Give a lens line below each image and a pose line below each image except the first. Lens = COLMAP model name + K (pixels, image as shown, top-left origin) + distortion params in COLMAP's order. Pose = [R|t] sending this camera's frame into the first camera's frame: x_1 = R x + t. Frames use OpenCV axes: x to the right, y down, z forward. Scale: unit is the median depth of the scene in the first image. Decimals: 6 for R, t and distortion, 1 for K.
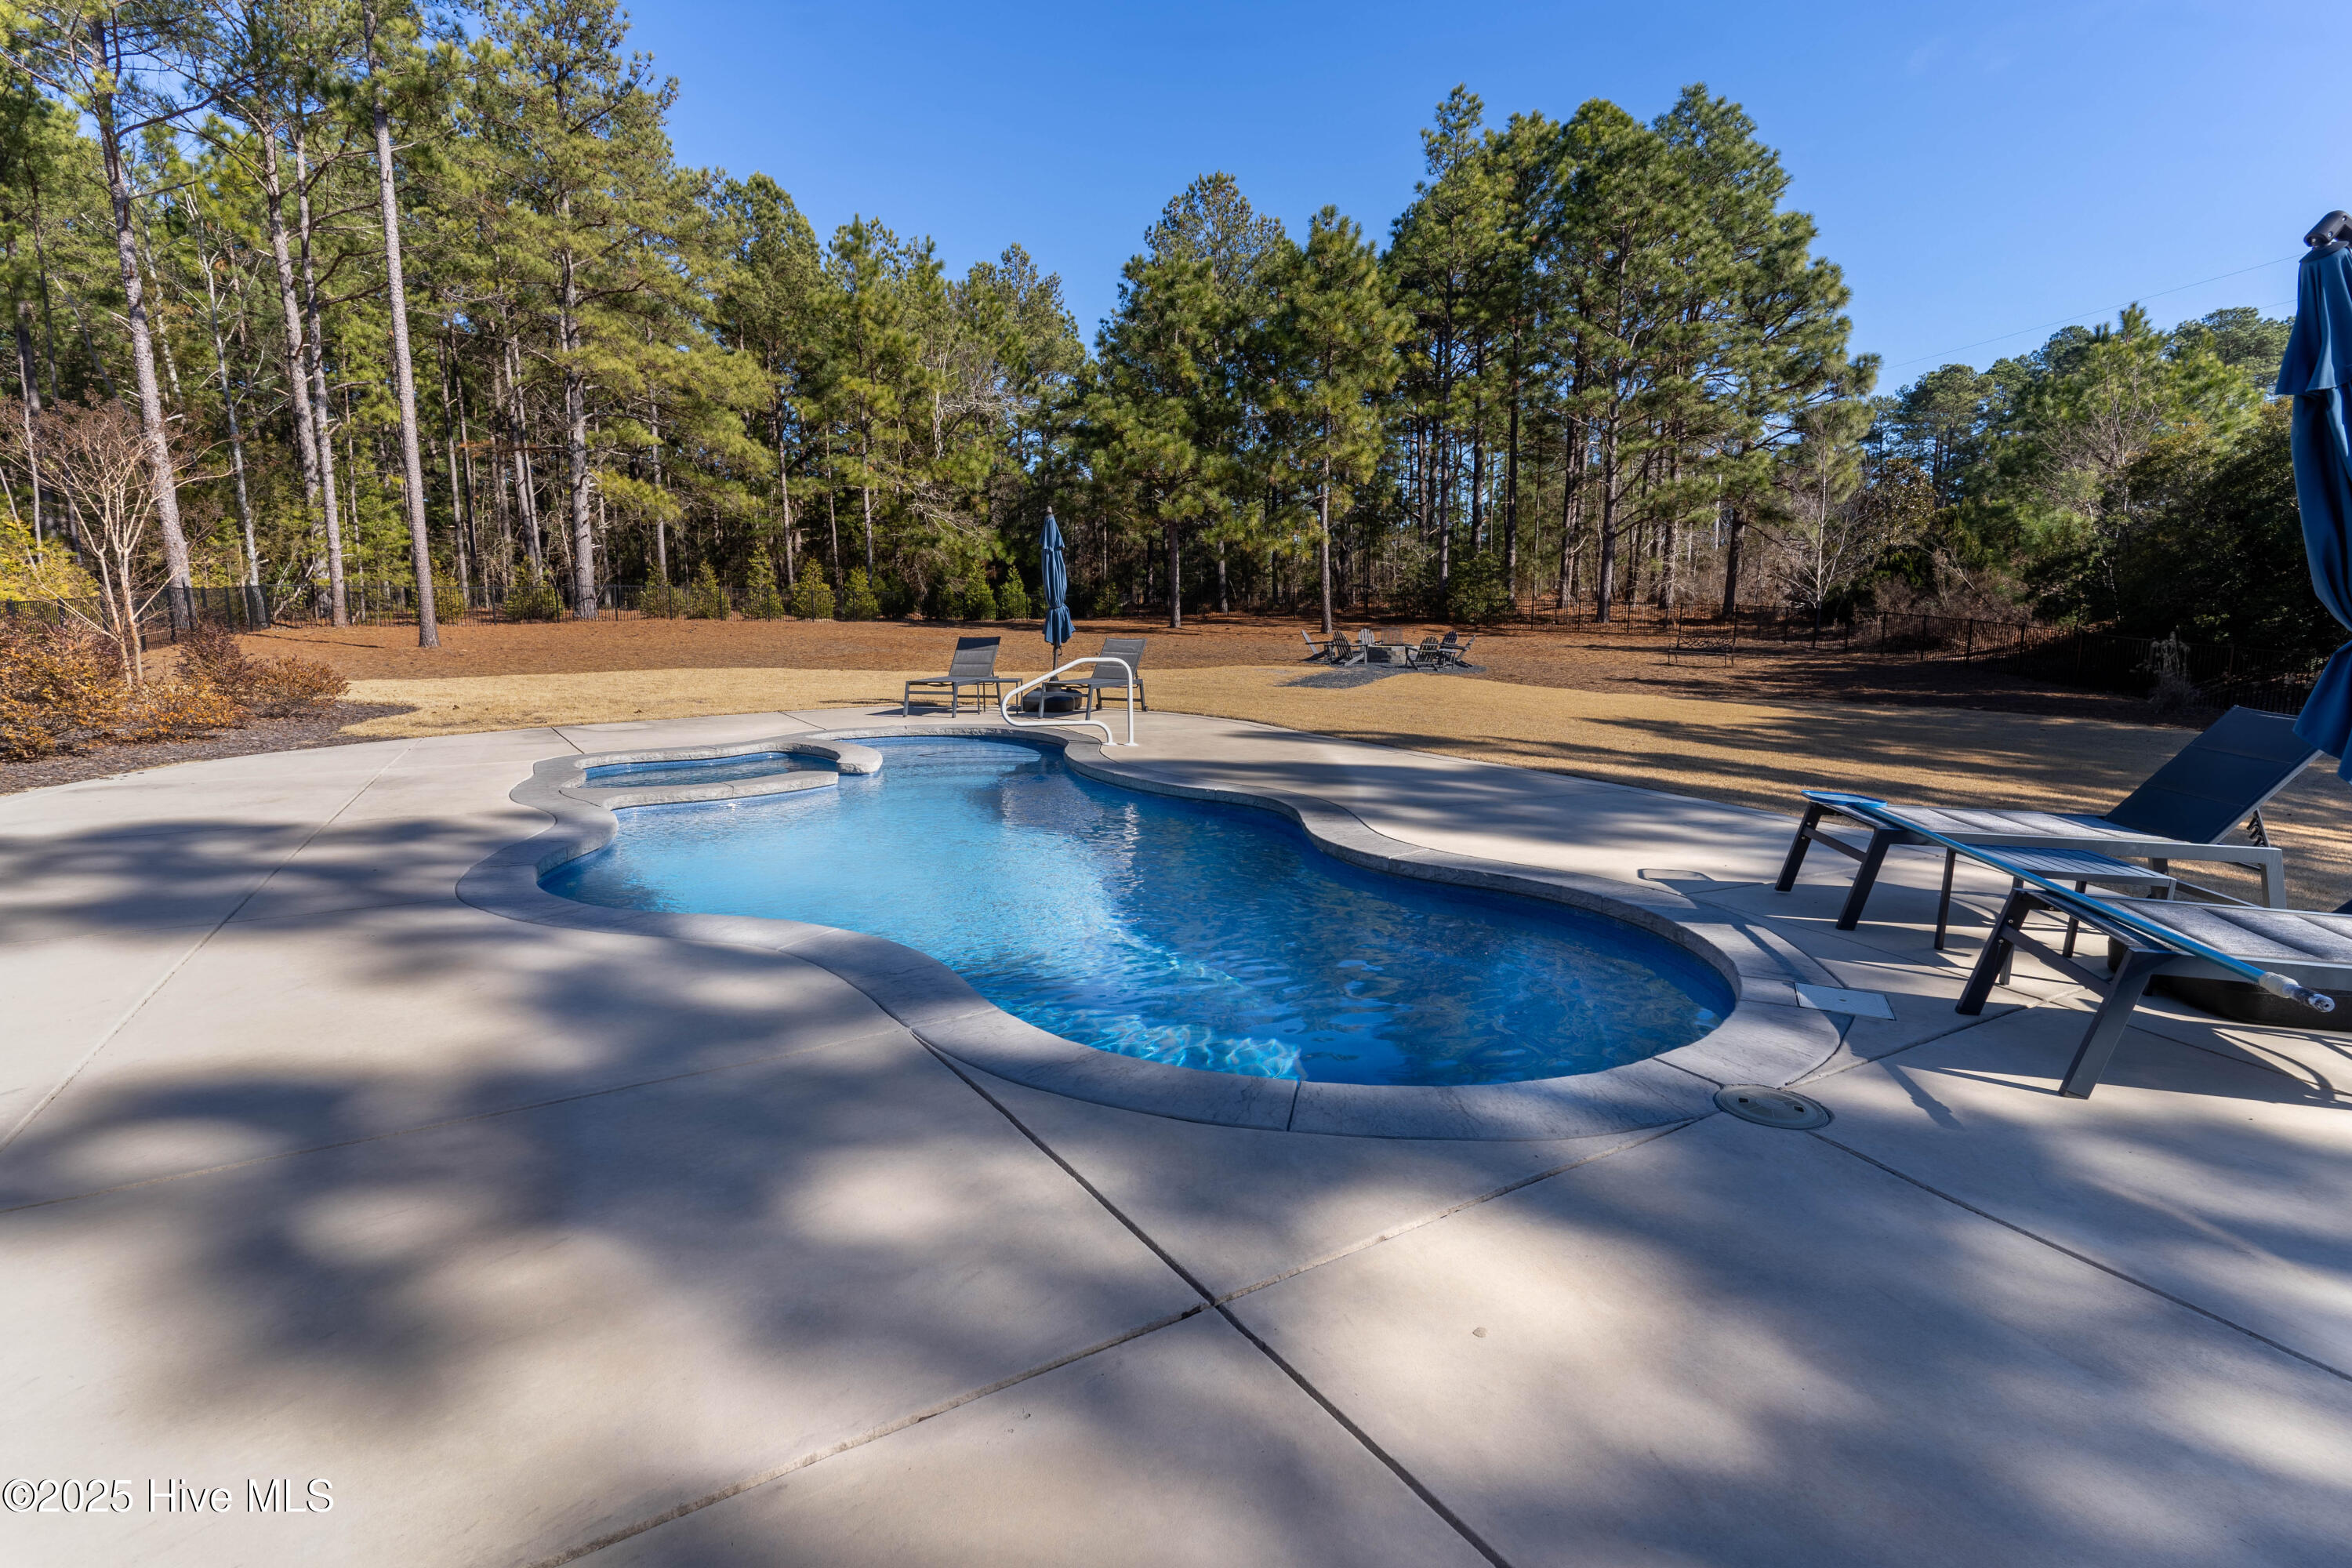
lens RADIAL K [[1158.8, 0, 1176.0], [0, 1158.8, 784.0], [0, 0, 1]] dist [-0.001933, -0.000151]
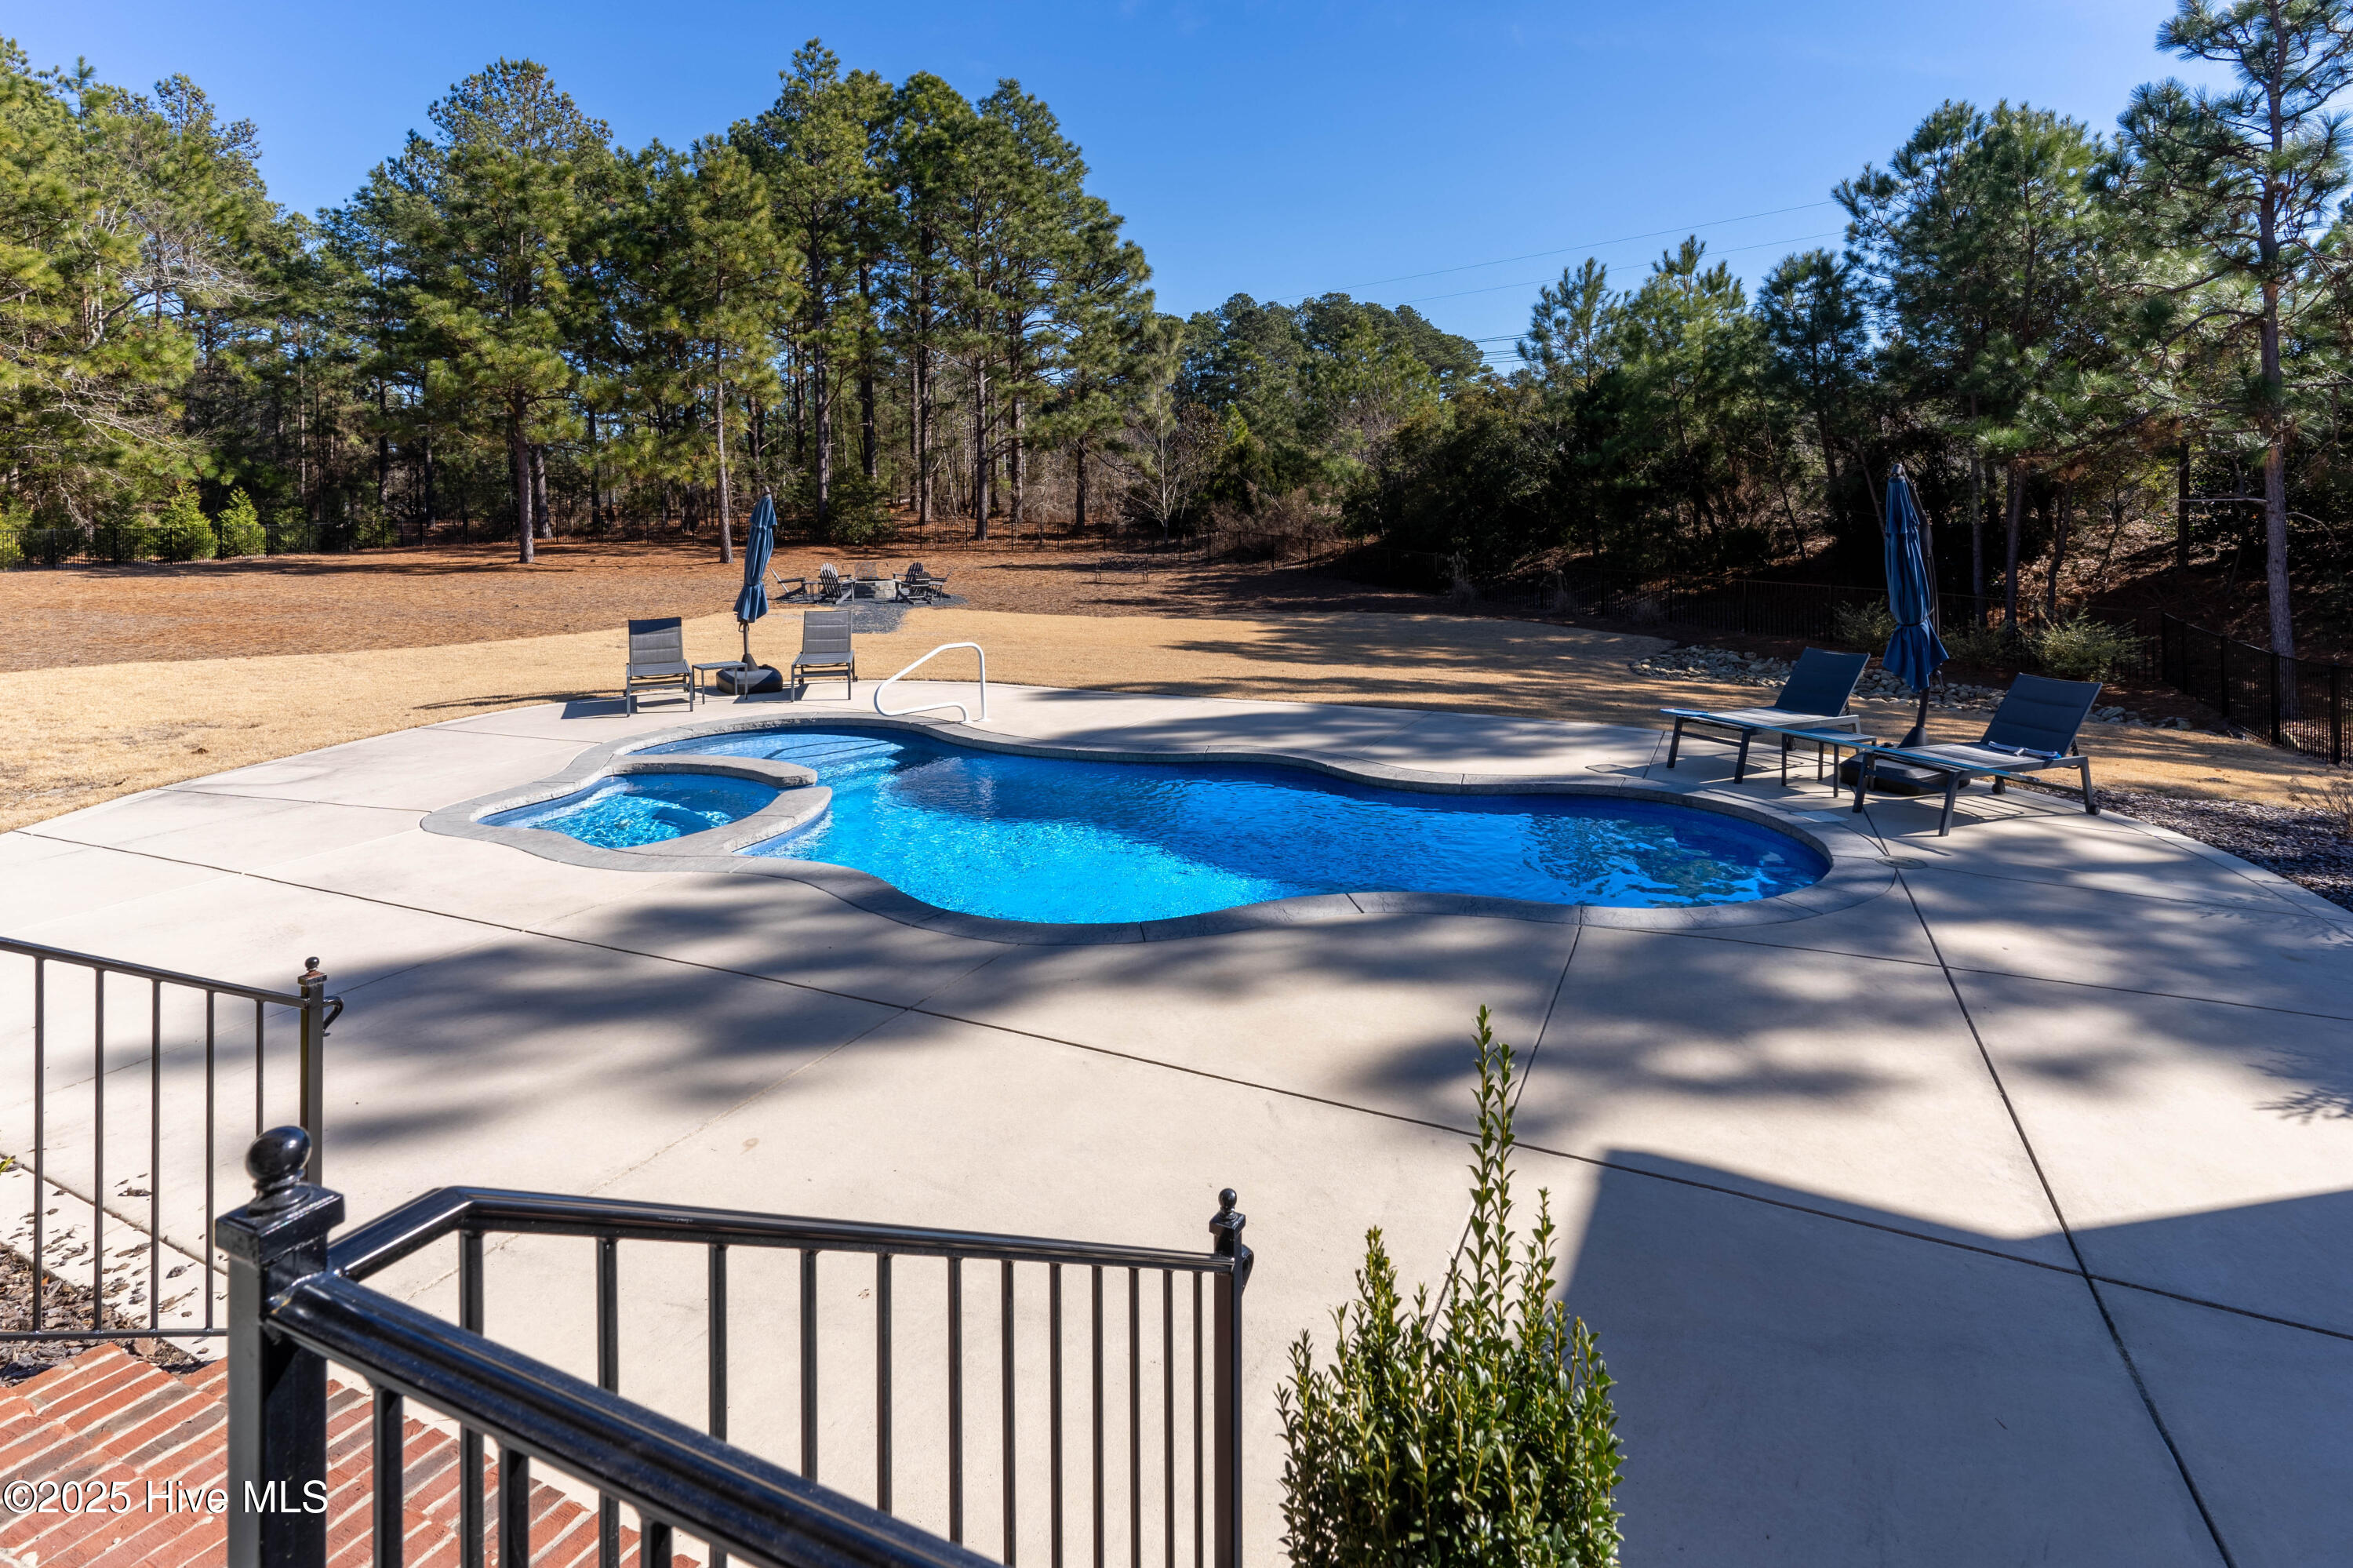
lens RADIAL K [[1192.7, 0, 1223.9], [0, 1192.7, 513.7], [0, 0, 1]] dist [-0.000876, -0.000714]
pose [[0.798371, -0.018961, 0.601868, -0.121360], [0.107089, 0.988042, -0.110925, -0.017774], [-0.592567, 0.153013, 0.790855, -0.011229]]
